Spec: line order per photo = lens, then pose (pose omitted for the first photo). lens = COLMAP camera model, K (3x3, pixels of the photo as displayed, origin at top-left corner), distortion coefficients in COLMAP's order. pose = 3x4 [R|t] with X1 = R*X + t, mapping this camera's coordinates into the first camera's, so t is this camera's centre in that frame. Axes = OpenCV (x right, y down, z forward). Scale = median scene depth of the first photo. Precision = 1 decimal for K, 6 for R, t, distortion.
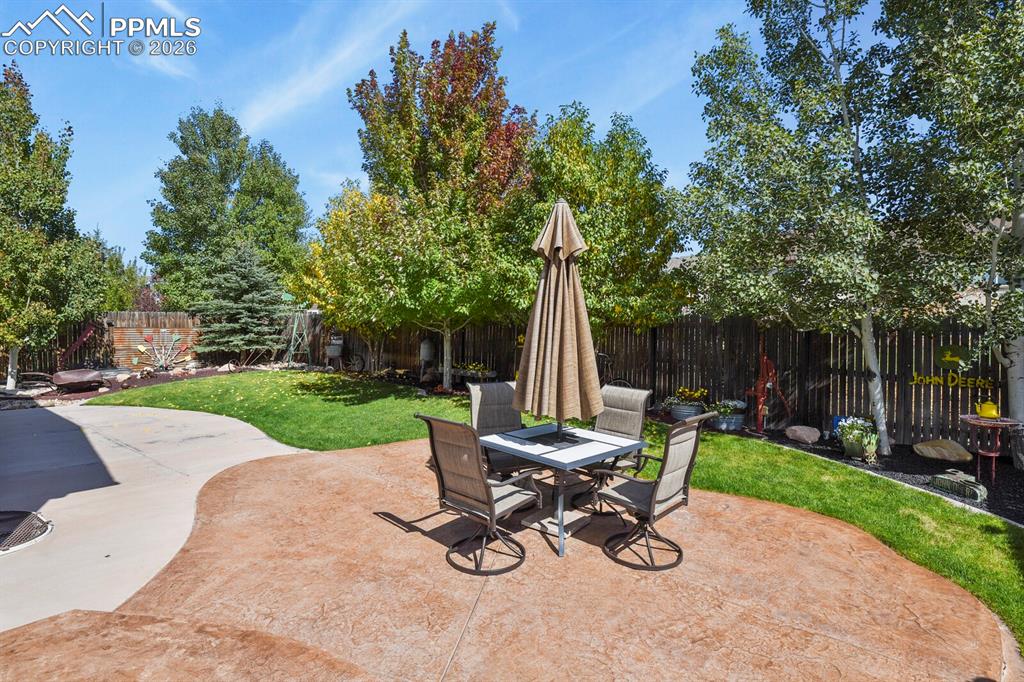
lens RADIAL K [[487.6, 0, 525.5], [0, 487.6, 340.9], [0, 0, 1]] dist [-0.001242, -0.000564]
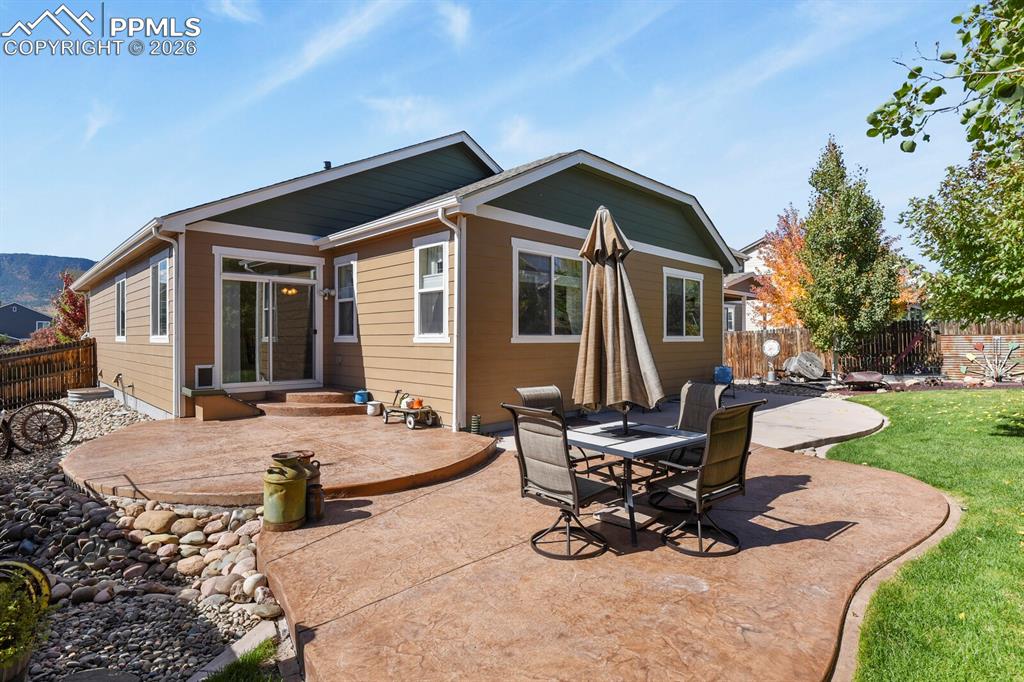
lens RADIAL K [[509.3, 0, 510.5], [0, 509.3, 334.2], [0, 0, 1]] dist [-0.002362, 0.000069]
pose [[-0.129796, -0.023037, -0.991273, 0.800990], [-0.014684, 0.999665, -0.021309, 0.015486], [0.991432, 0.011790, -0.130091, 0.621803]]
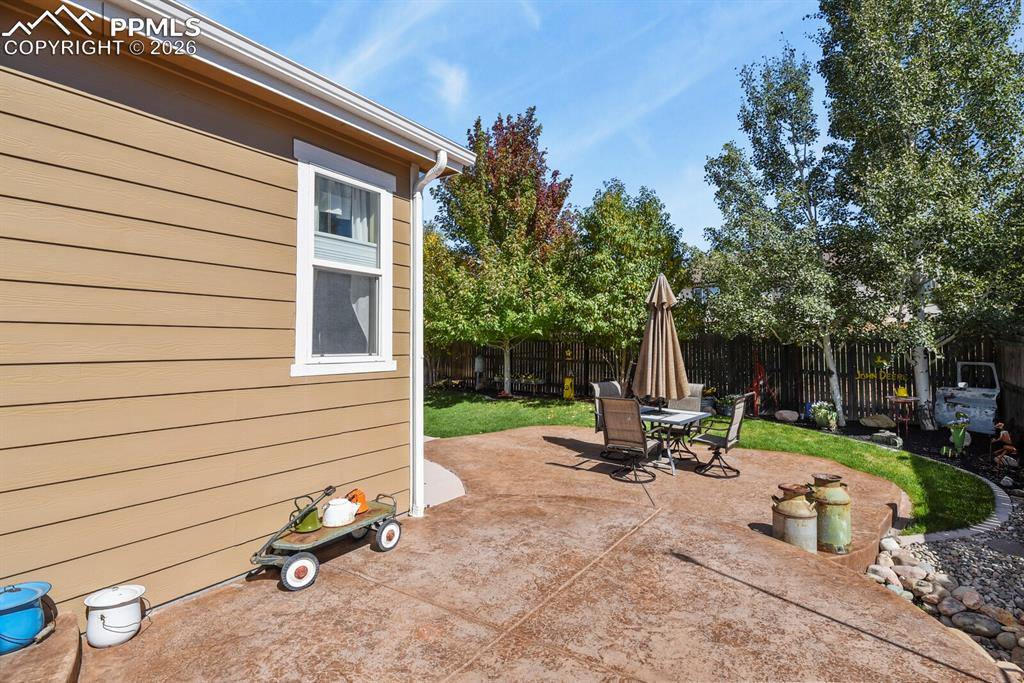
lens RADIAL K [[509.3, 0, 510.5], [0, 509.3, 334.7], [0, 0, 1]] dist [-0.002362, 0.000069]
pose [[0.997208, -0.016631, 0.072793, -0.383515], [0.019282, 0.999171, -0.035868, -0.010853], [-0.072137, 0.037172, 0.996702, -0.491595]]
